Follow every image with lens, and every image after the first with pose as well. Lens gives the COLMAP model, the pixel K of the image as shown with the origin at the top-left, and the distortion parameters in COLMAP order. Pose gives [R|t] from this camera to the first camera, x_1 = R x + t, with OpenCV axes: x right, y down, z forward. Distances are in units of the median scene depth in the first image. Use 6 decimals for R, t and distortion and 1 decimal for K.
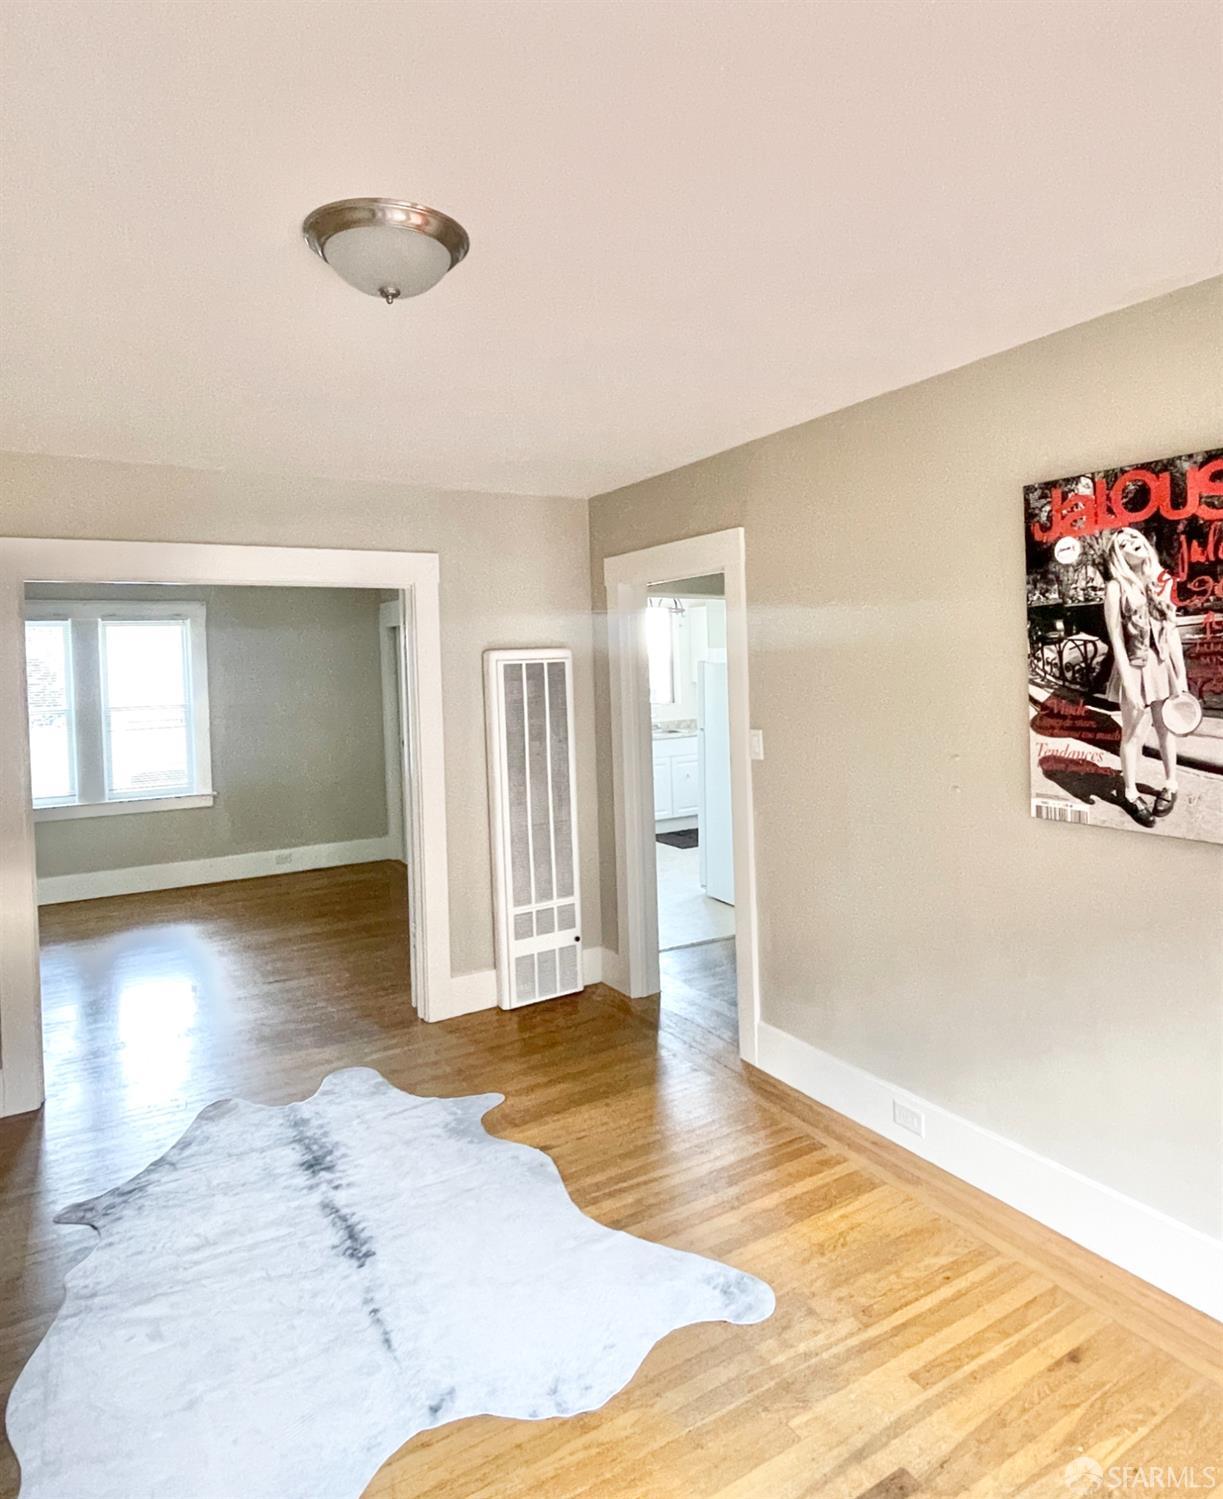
lens RADIAL K [[915.4, 0, 593.8], [0, 915.4, 670.3], [0, 0, 1]] dist [0.001623, -0.005842]
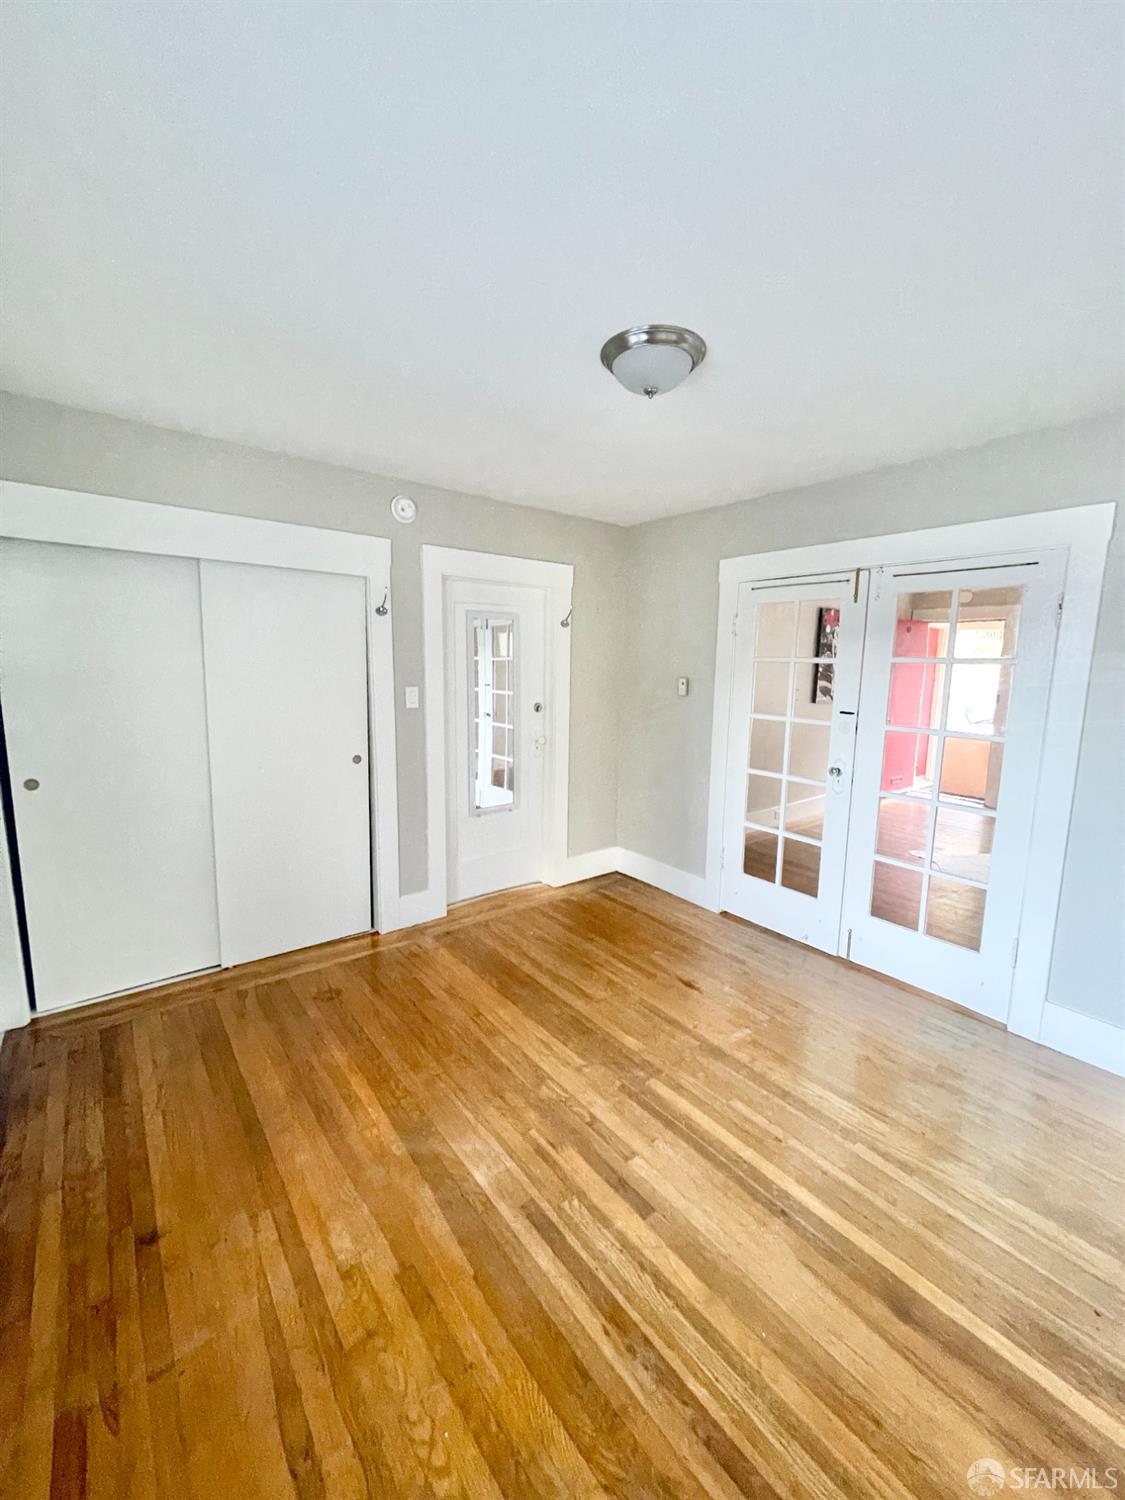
lens RADIAL K [[606.6, 0, 560.2], [0, 606.6, 744.4], [0, 0, 1]] dist [0.001434, 0.000217]
pose [[-0.132388, -0.109164, 0.985168, -1.853816], [-0.001498, 0.993938, 0.109935, 0.066468], [-0.991197, 0.013078, -0.131749, 2.479864]]
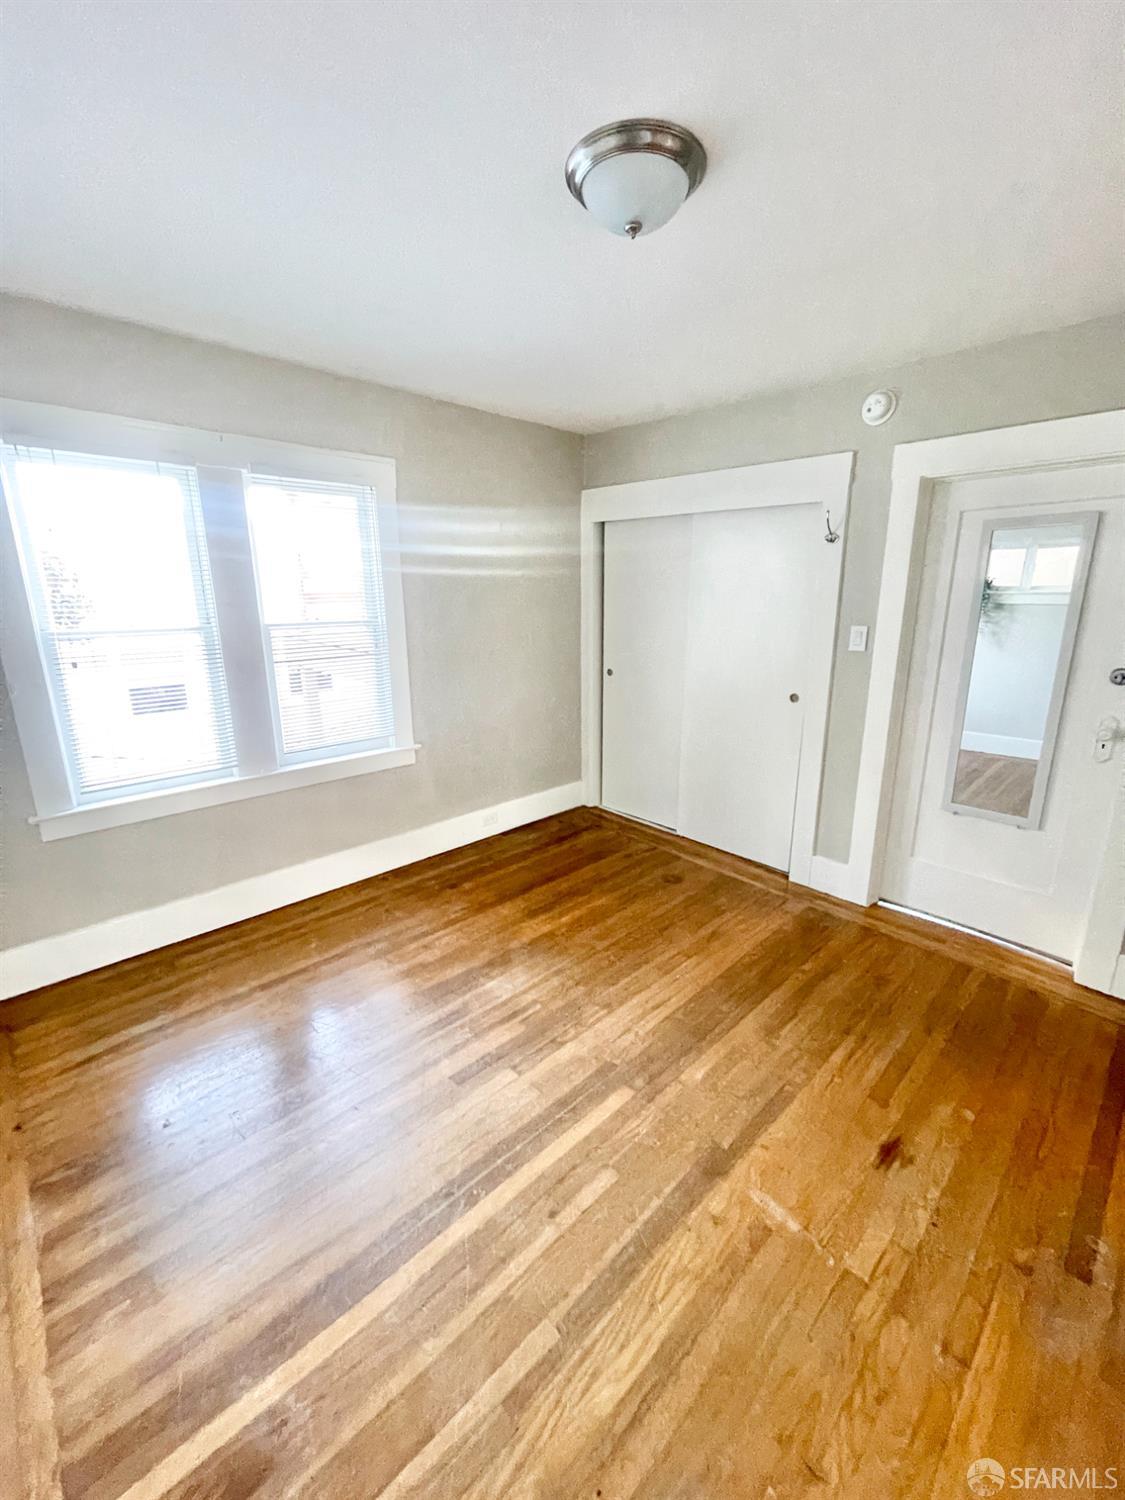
lens RADIAL K [[606.6, 0, 566.2], [0, 606.6, 749.5], [0, 0, 1]] dist [0.001434, 0.000217]
pose [[0.970975, -0.029148, 0.237397, -1.233899], [-0.029201, 0.970676, 0.238613, 0.055092], [-0.237390, -0.238620, 0.941651, 1.545000]]
